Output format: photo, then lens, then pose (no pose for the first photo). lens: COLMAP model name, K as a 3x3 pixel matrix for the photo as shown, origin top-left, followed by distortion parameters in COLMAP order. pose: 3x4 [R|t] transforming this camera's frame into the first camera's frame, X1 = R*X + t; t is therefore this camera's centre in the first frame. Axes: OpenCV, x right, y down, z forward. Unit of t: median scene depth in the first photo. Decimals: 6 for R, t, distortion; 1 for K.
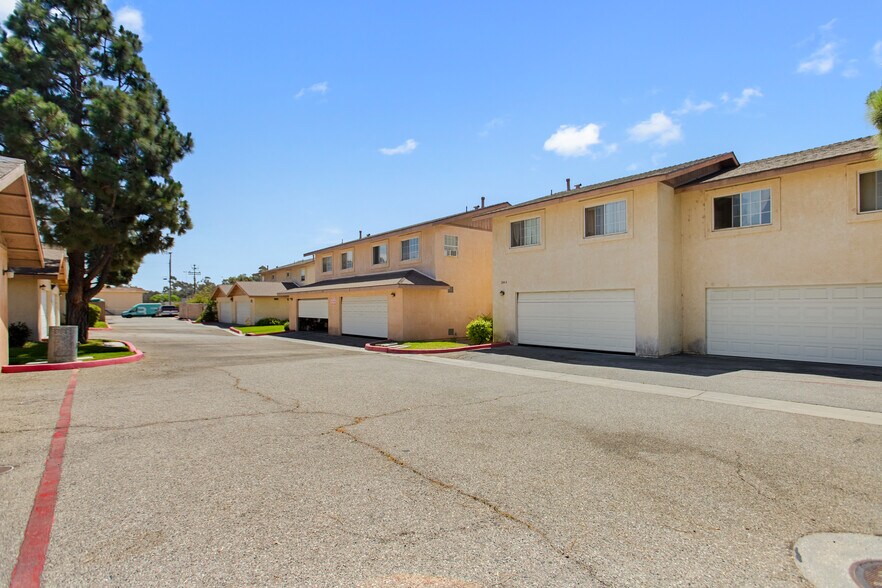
lens RADIAL K [[415.7, 0, 441.0], [0, 415.7, 294.0], [0, 0, 1]] dist [0.000718, 0.000290]
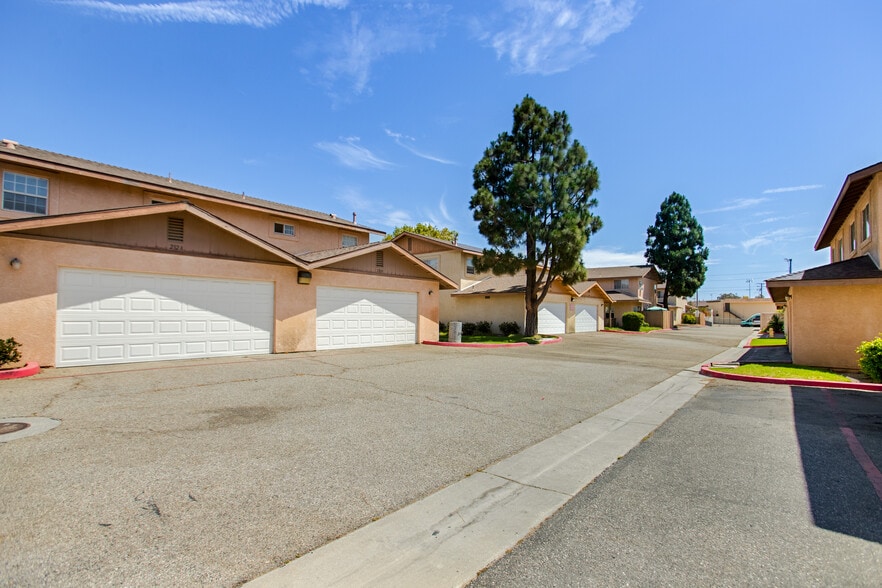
lens RADIAL K [[415.7, 0, 441.0], [0, 415.7, 294.0], [0, 0, 1]] dist [0.000718, 0.000290]
pose [[0.164385, -0.050412, -0.985107, 0.855494], [0.023351, 0.998612, -0.047207, 0.040274], [0.986120, -0.015243, 0.165334, 0.672622]]
